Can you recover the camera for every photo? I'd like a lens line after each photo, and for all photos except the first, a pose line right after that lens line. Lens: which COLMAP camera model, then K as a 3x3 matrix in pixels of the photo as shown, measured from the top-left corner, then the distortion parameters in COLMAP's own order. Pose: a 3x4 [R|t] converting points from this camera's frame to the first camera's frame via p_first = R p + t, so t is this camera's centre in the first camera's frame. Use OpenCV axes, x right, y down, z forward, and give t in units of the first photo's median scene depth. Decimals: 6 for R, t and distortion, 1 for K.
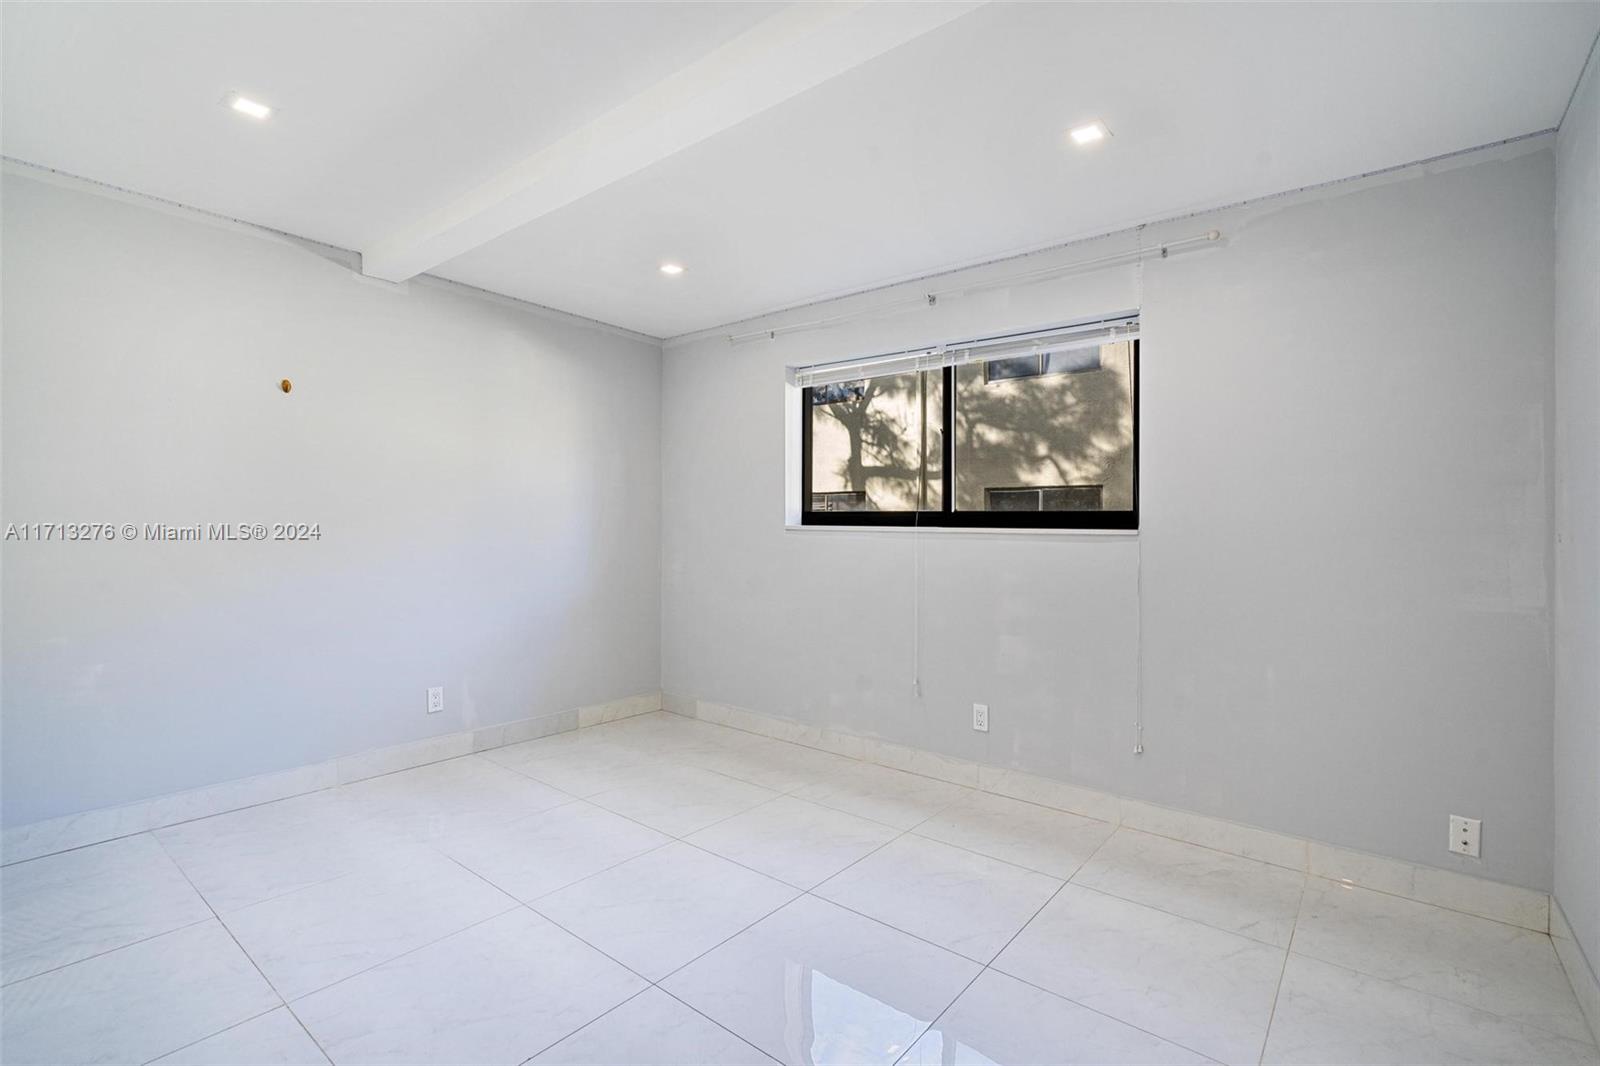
lens RADIAL K [[730.8, 0, 792.1], [0, 730.8, 526.4], [0, 0, 1]] dist [-0.003385, 0.001877]
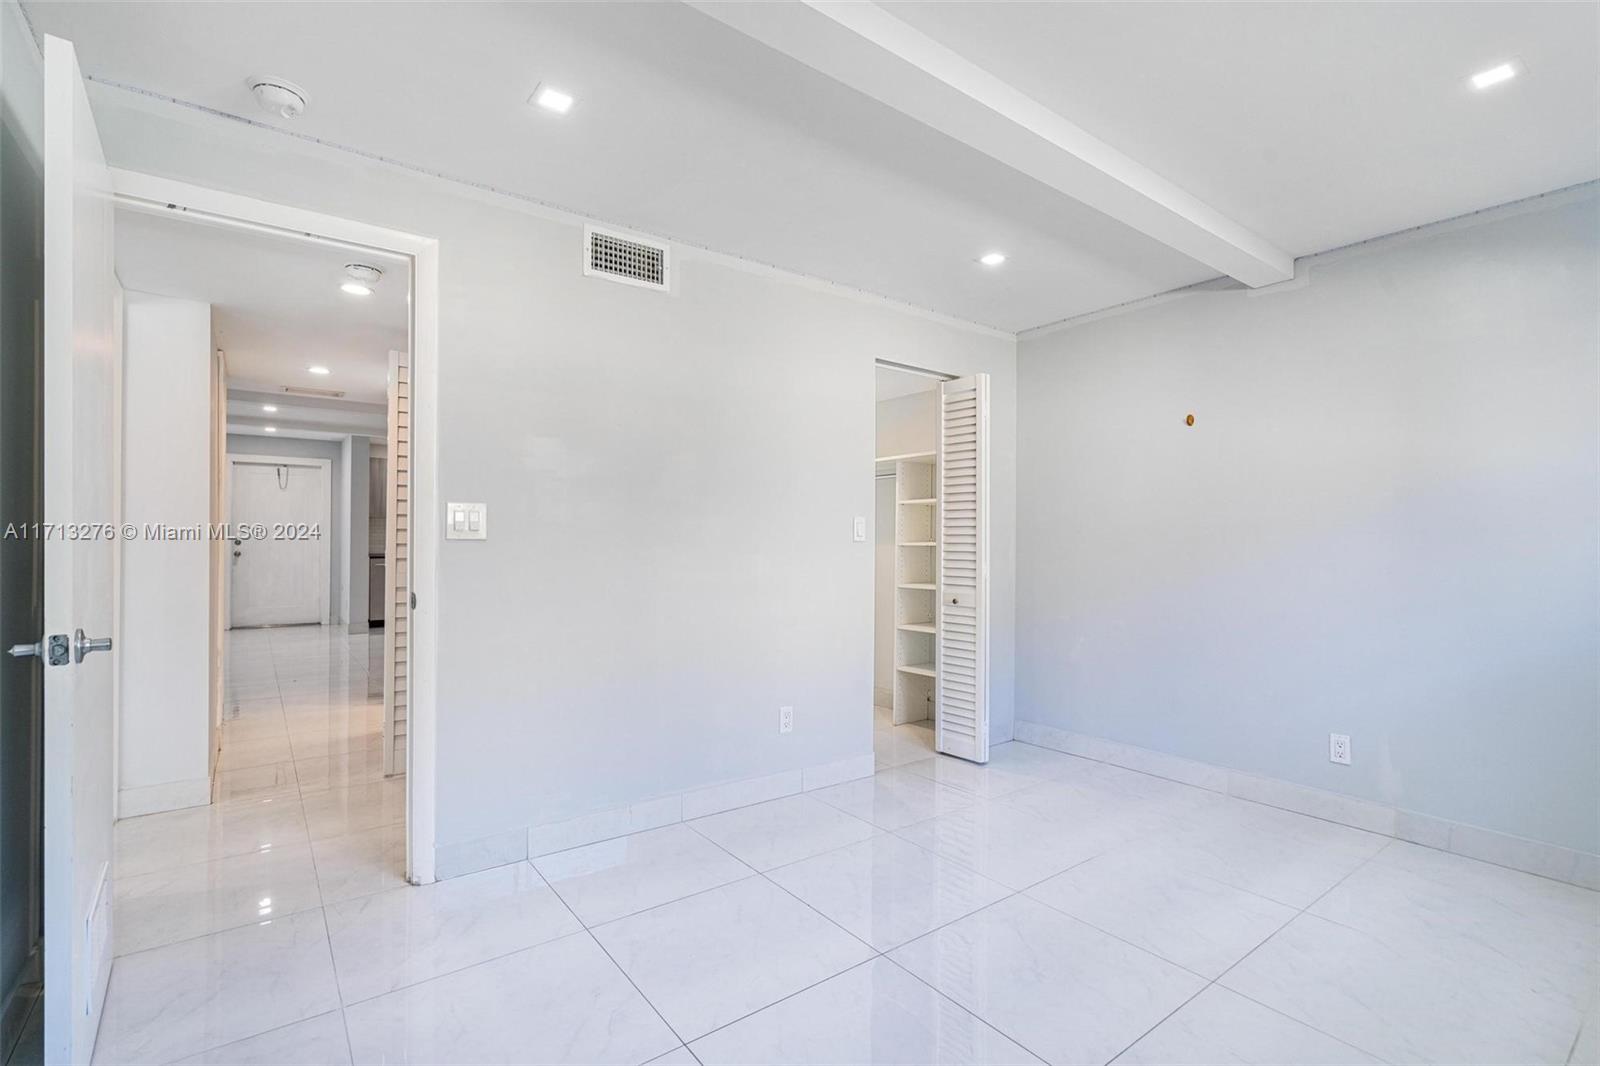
lens RADIAL K [[730.8, 0, 802.7], [0, 730.8, 539.1], [0, 0, 1]] dist [-0.003385, 0.001877]
pose [[-0.232997, -0.014972, -0.972362, 0.523070], [-0.004143, 0.999888, -0.014404, 0.011243], [0.972469, 0.000673, -0.233033, 0.652197]]
